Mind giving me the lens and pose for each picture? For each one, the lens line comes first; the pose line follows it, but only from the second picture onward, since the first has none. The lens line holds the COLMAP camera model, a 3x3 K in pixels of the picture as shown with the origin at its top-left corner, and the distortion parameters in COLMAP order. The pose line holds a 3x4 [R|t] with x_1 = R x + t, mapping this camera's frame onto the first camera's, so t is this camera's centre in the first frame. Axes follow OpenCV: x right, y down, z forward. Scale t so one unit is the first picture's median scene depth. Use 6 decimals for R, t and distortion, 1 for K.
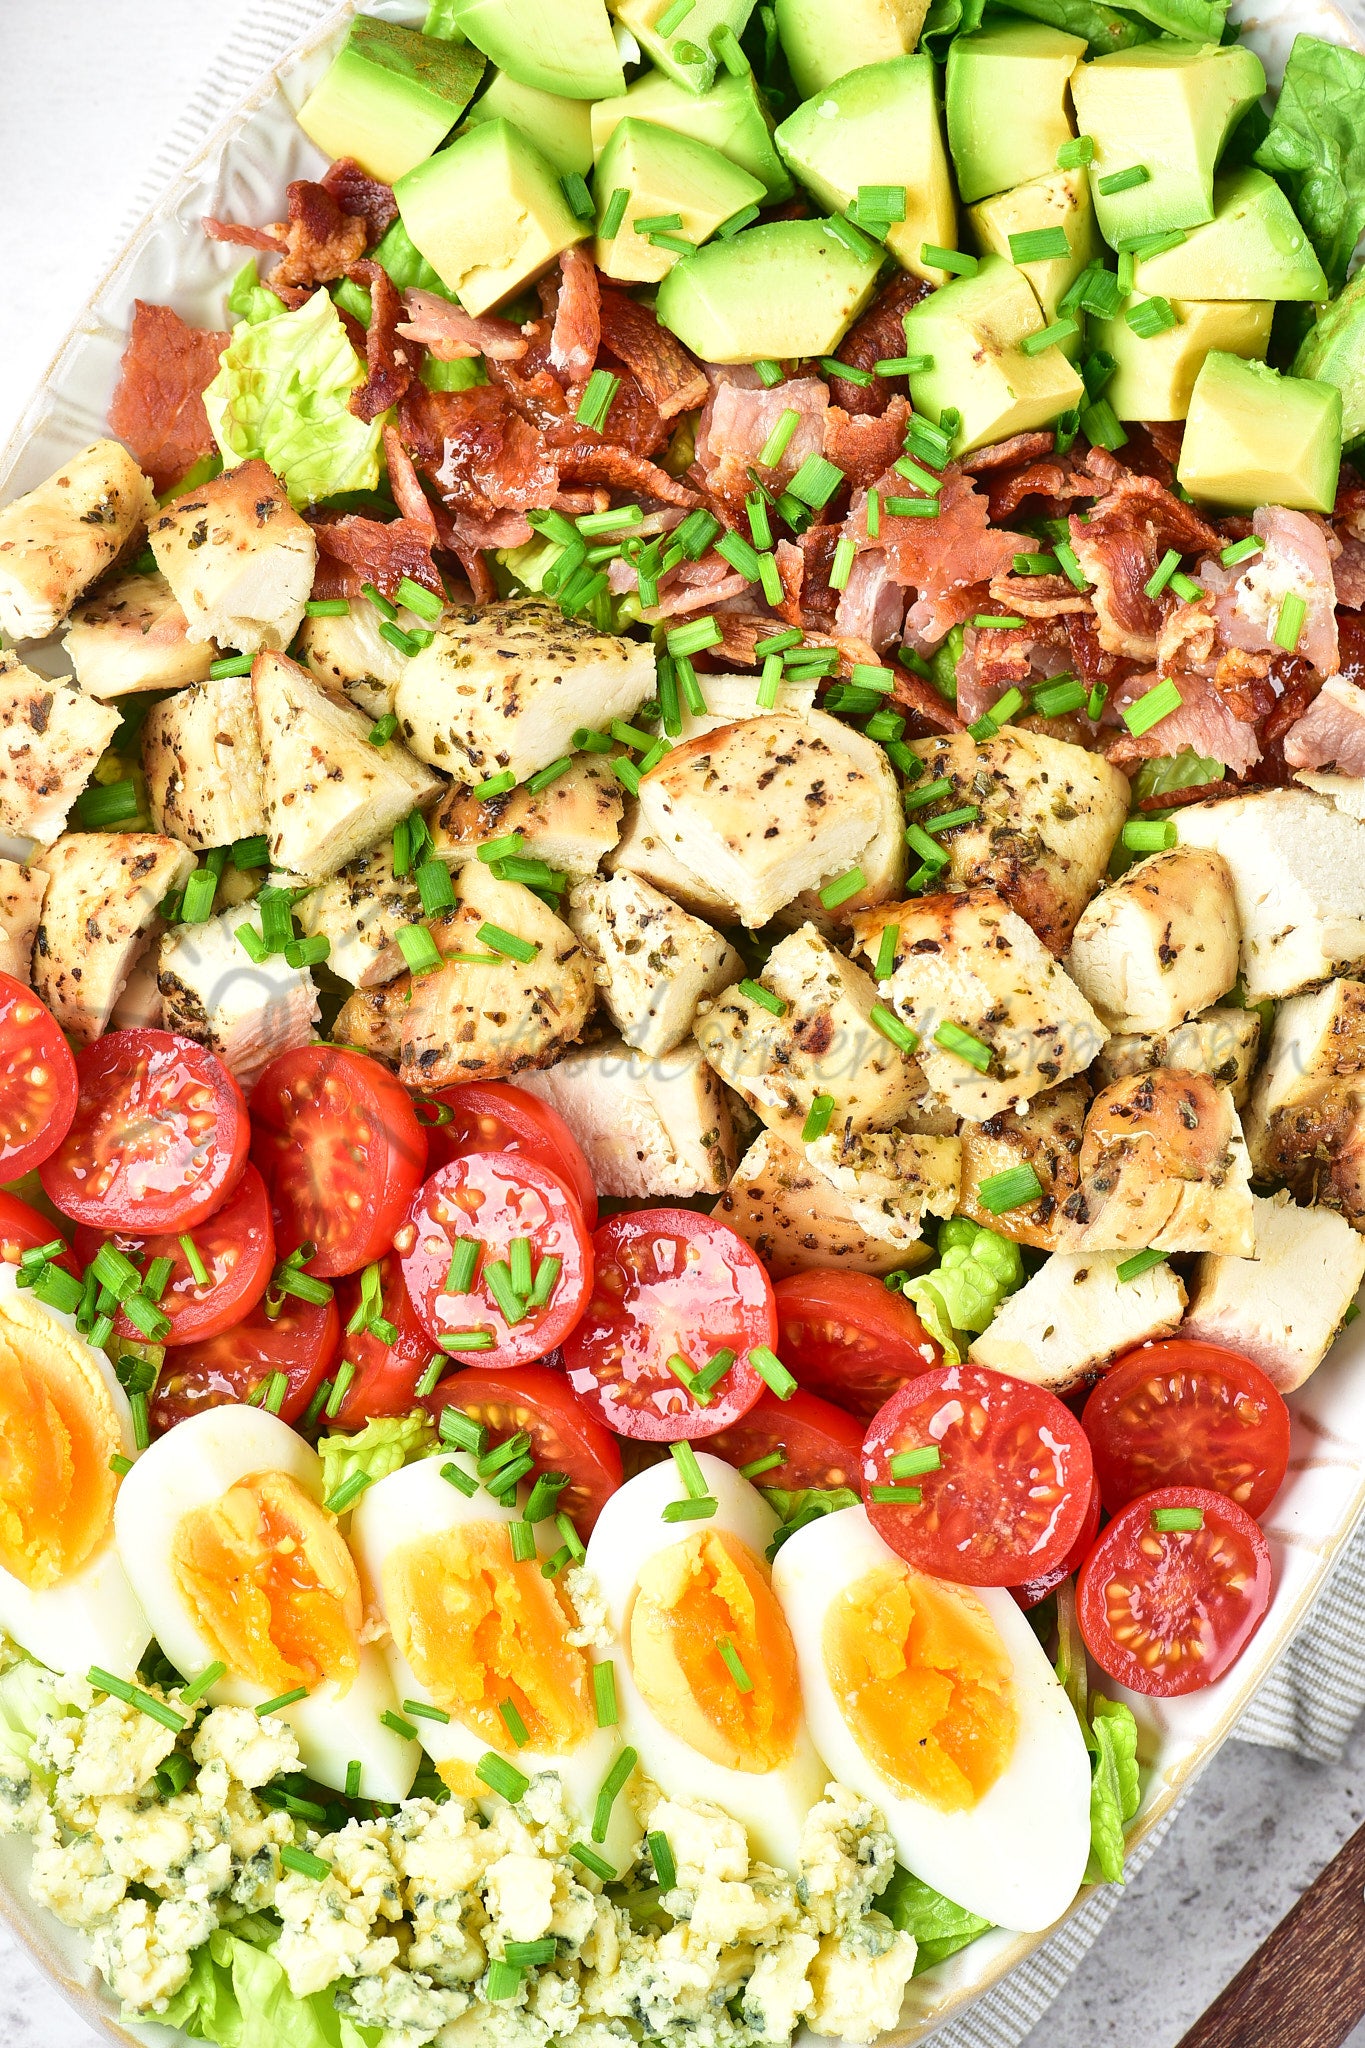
lens RADIAL K [[6946.2, 0, 682.5], [0, 6946.2, 1024.0], [0, 0, 1]] dist [-0.206708, 1.574341]
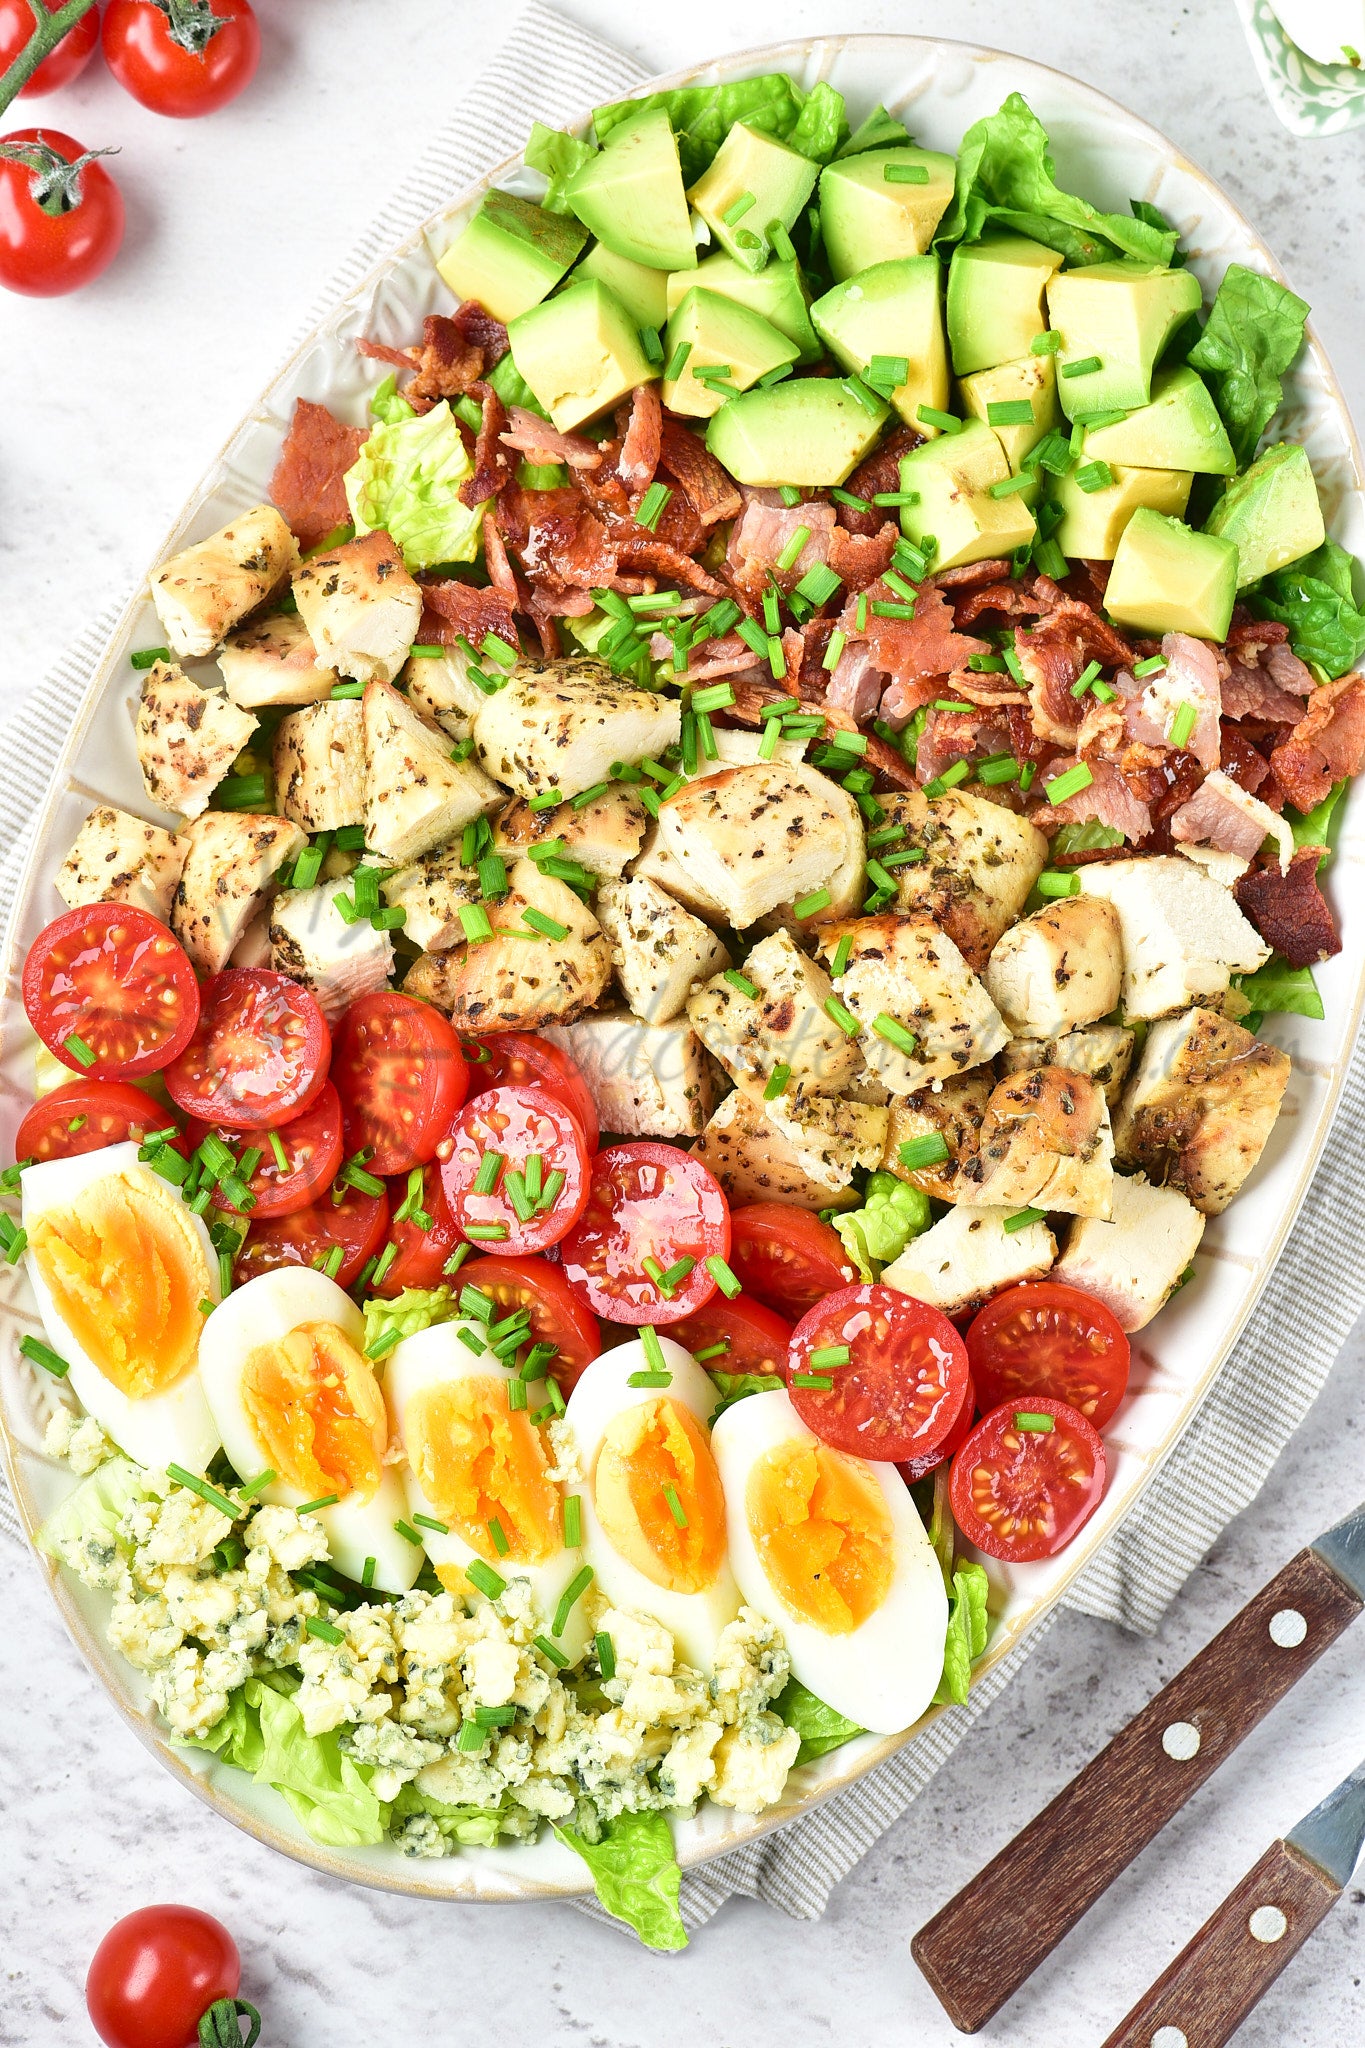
lens RADIAL K [[6625.5, 0, 682.5], [0, 6625.5, 1024.0], [0, 0, 1]] dist [-0.153527, 0.339757]
pose [[0.996278, 0.083616, -0.020937, 0.026674], [-0.084038, 0.996258, -0.020185, 0.028795], [0.019170, 0.021870, 0.999577, -0.211384]]
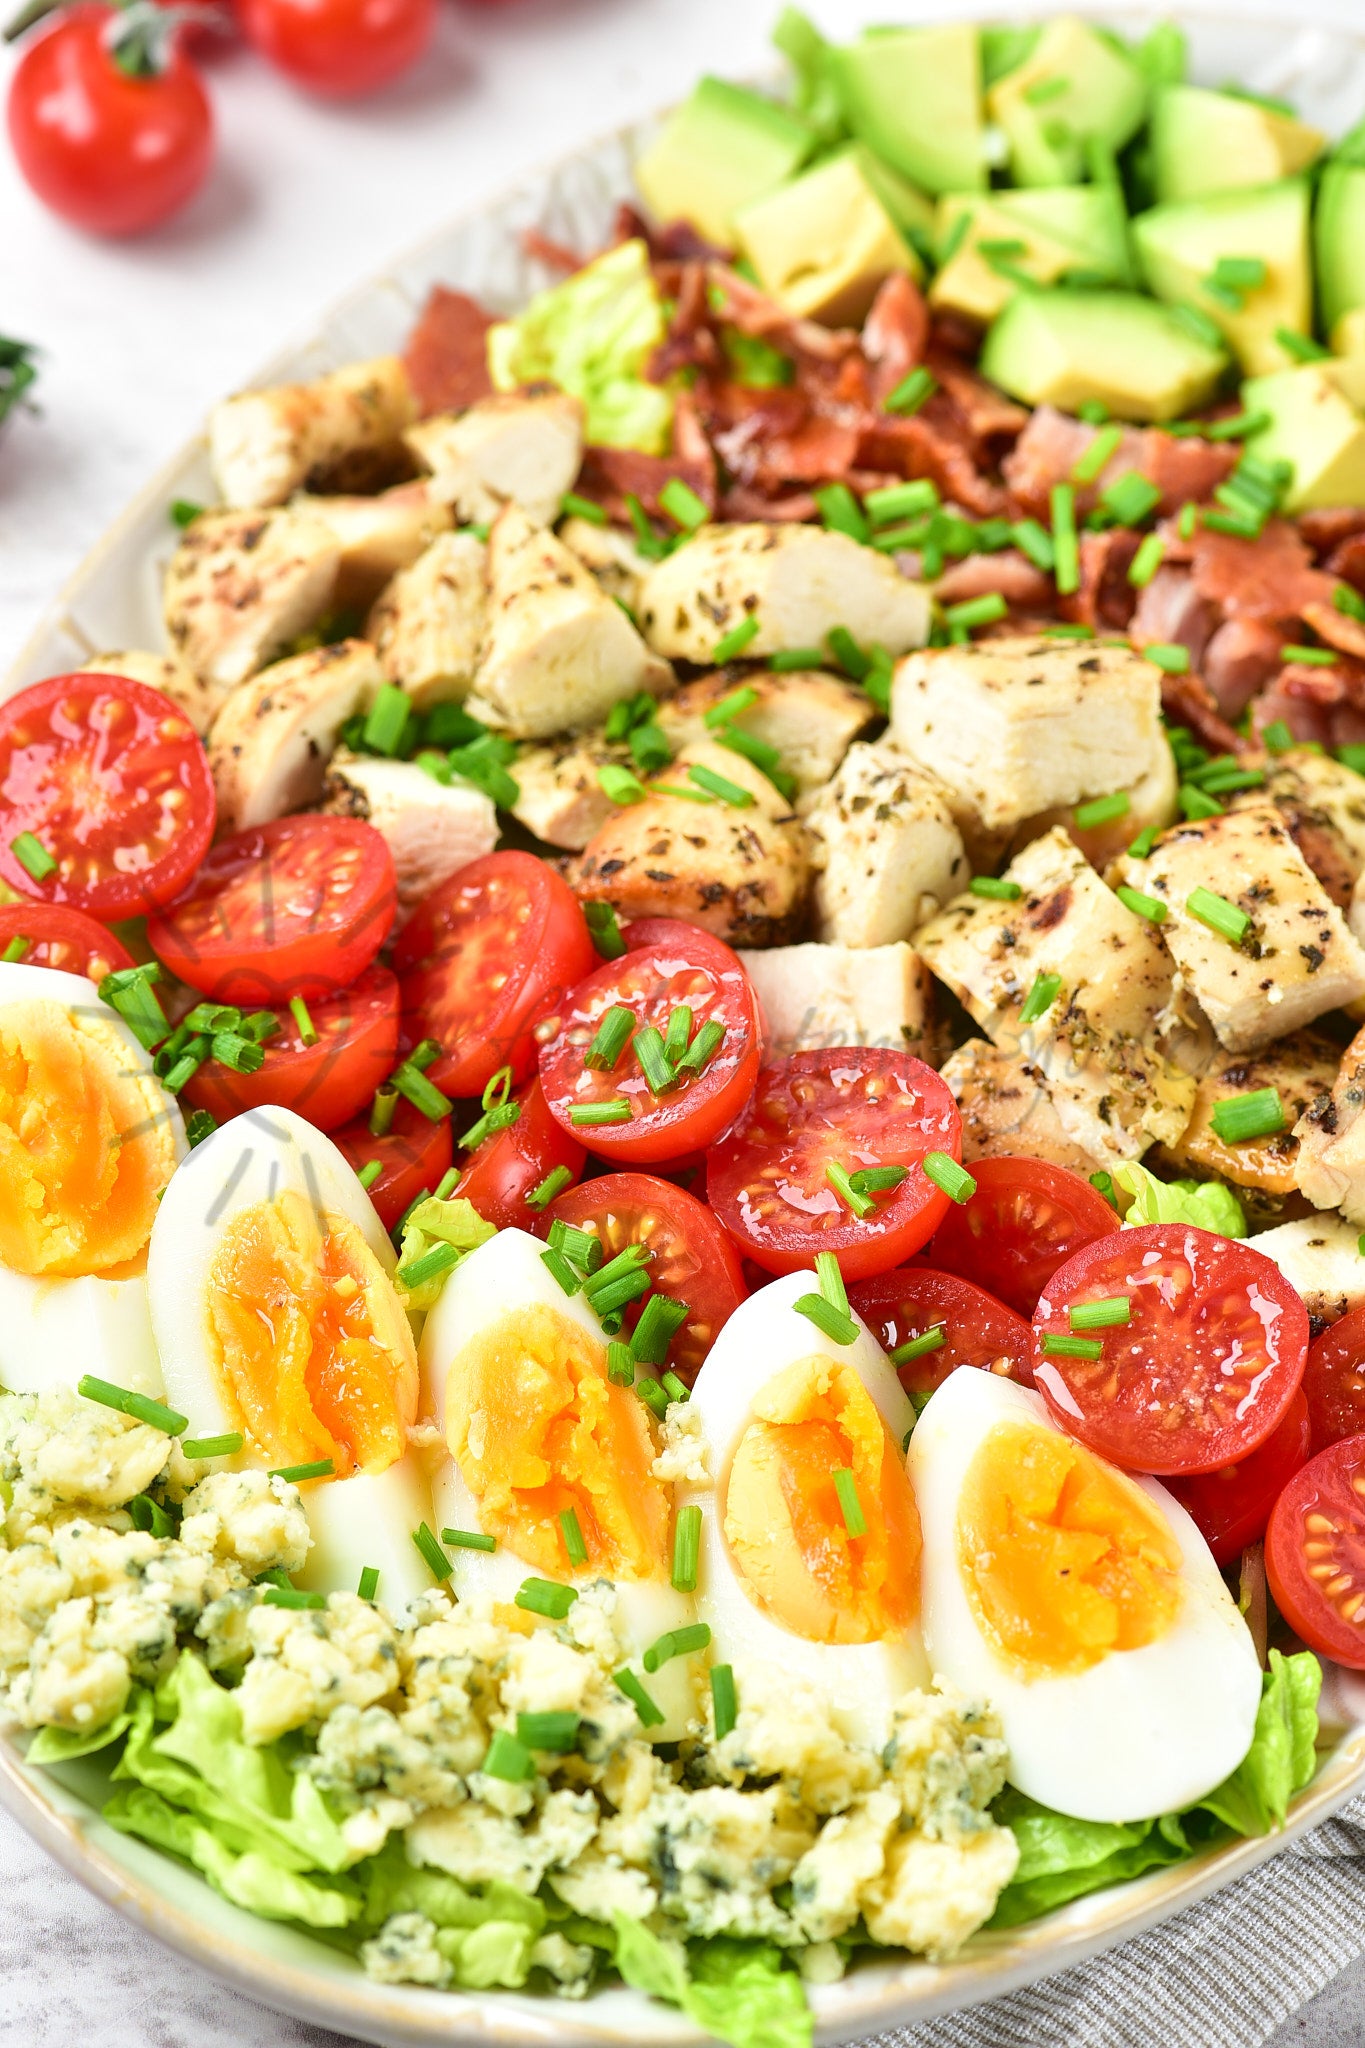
lens RADIAL K [[6946.2, 0, 682.5], [0, 6946.2, 1024.0], [0, 0, 1]] dist [-0.206708, 1.574341]
pose [[0.985849, 0.143056, -0.087390, 0.051646], [-0.167403, 0.812583, -0.558288, 0.507156], [-0.008855, 0.565017, 0.825032, 0.284690]]
